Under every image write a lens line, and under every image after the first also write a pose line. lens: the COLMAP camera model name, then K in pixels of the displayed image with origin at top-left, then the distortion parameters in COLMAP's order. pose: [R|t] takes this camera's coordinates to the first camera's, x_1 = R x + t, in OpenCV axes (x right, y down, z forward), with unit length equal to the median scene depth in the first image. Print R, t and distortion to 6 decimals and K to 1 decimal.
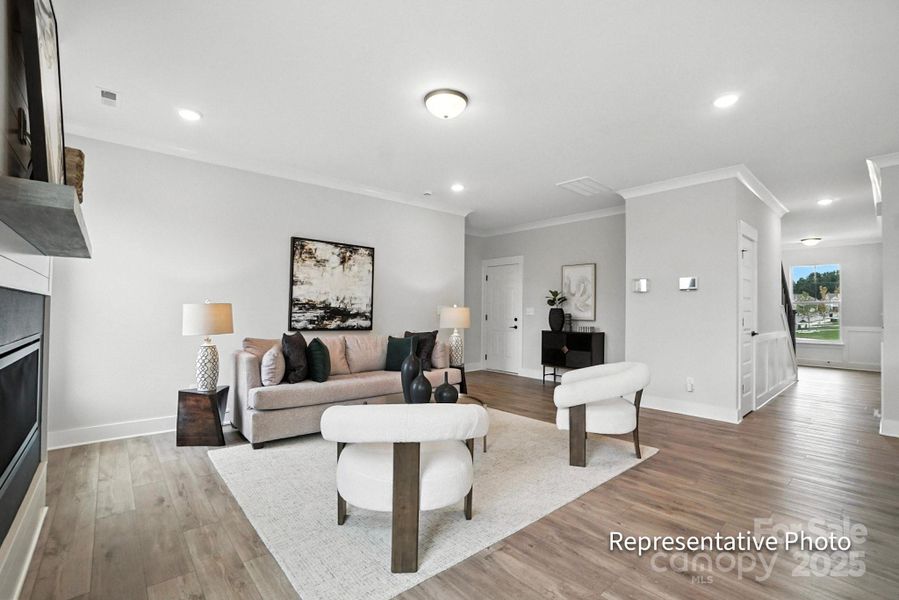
lens RADIAL K [[401.2, 0, 447.6], [0, 401.2, 308.6], [0, 0, 1]] dist [-0.043609, 0.007375]
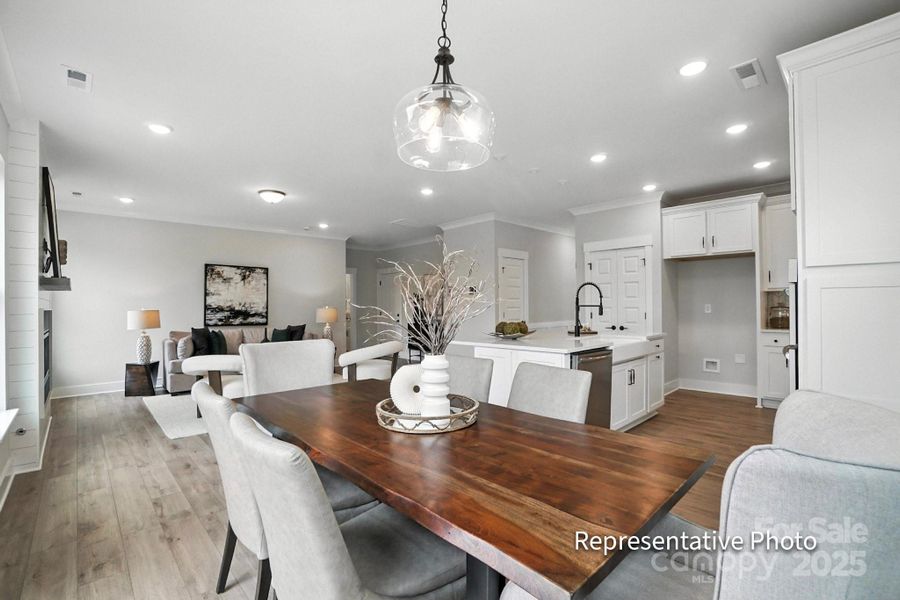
lens RADIAL K [[401.6, 0, 443.1], [0, 401.6, 304.5], [0, 0, 1]] dist [-0.043609, 0.007375]
pose [[0.999146, -0.019784, 0.036286, 0.436718], [0.019739, 0.999804, 0.001616, -0.010936], [-0.036311, -0.000898, 0.999340, -0.508639]]
